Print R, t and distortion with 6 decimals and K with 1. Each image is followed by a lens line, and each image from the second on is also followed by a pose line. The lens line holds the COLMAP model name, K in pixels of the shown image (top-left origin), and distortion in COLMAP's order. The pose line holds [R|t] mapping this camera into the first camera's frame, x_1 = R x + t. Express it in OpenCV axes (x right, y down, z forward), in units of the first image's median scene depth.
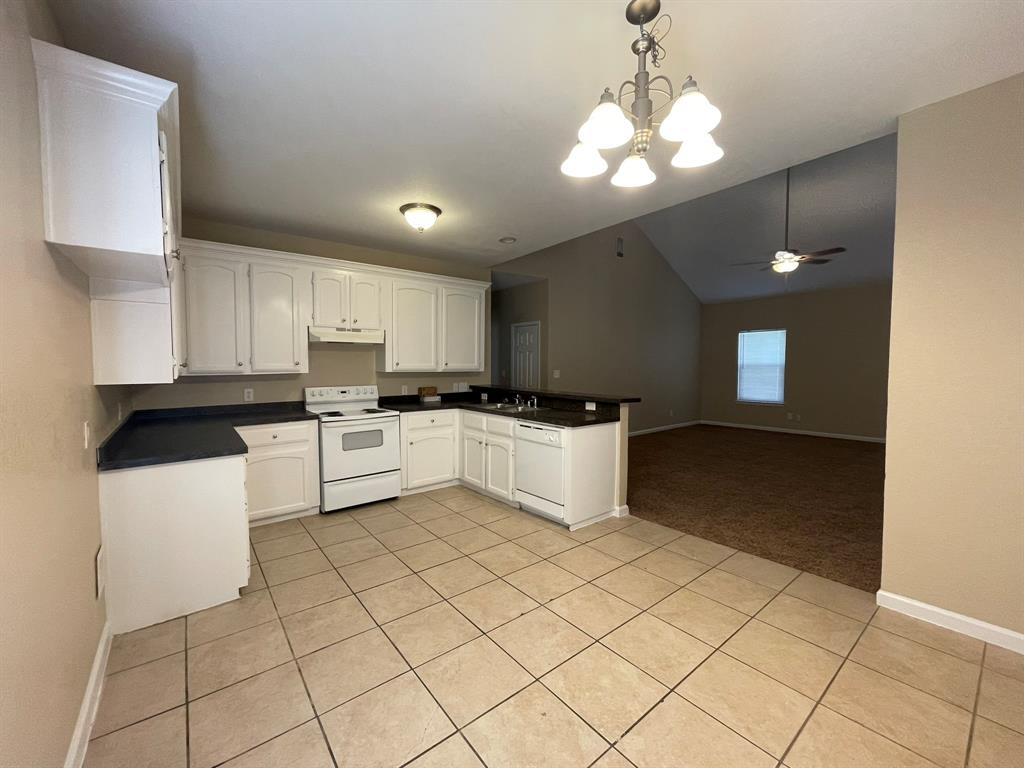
lens RADIAL K [[415.8, 0, 512.0], [0, 415.8, 384.0], [0, 0, 1]] dist [-0.001392, -0.000151]
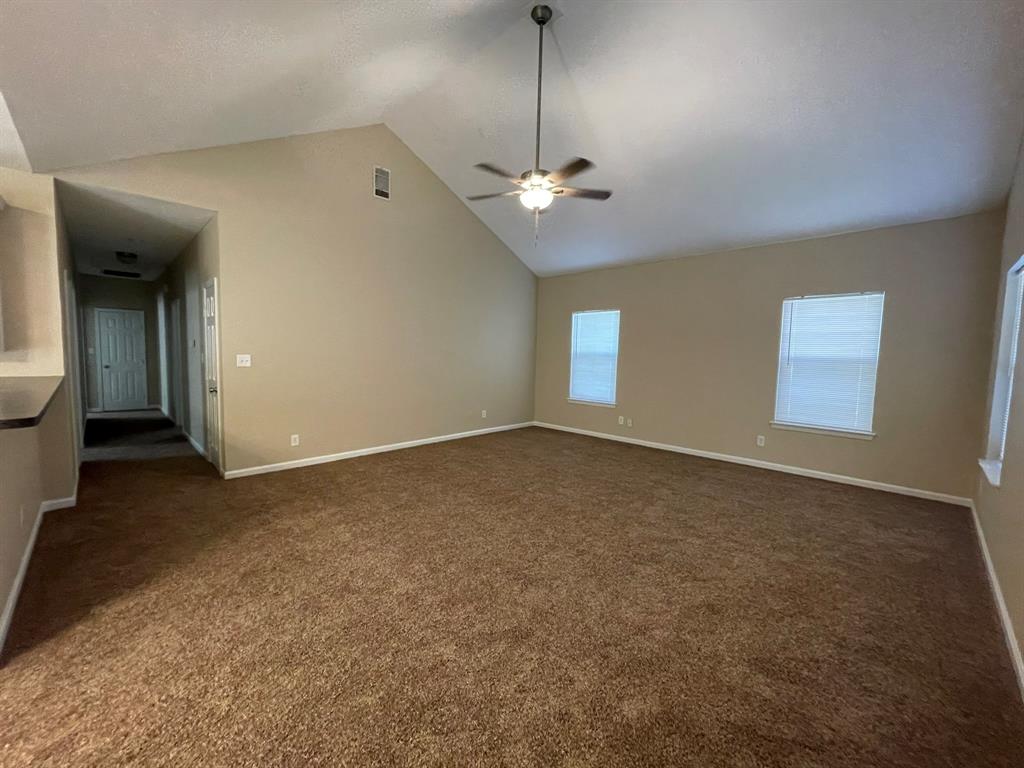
lens RADIAL K [[415.8, 0, 512.0], [0, 415.8, 384.0], [0, 0, 1]] dist [-0.001392, -0.000151]
pose [[0.993731, 0.016302, 0.110607, 0.360092], [-0.020102, 0.999242, 0.033326, -0.012731], [-0.109980, -0.035341, 0.993305, 0.234980]]
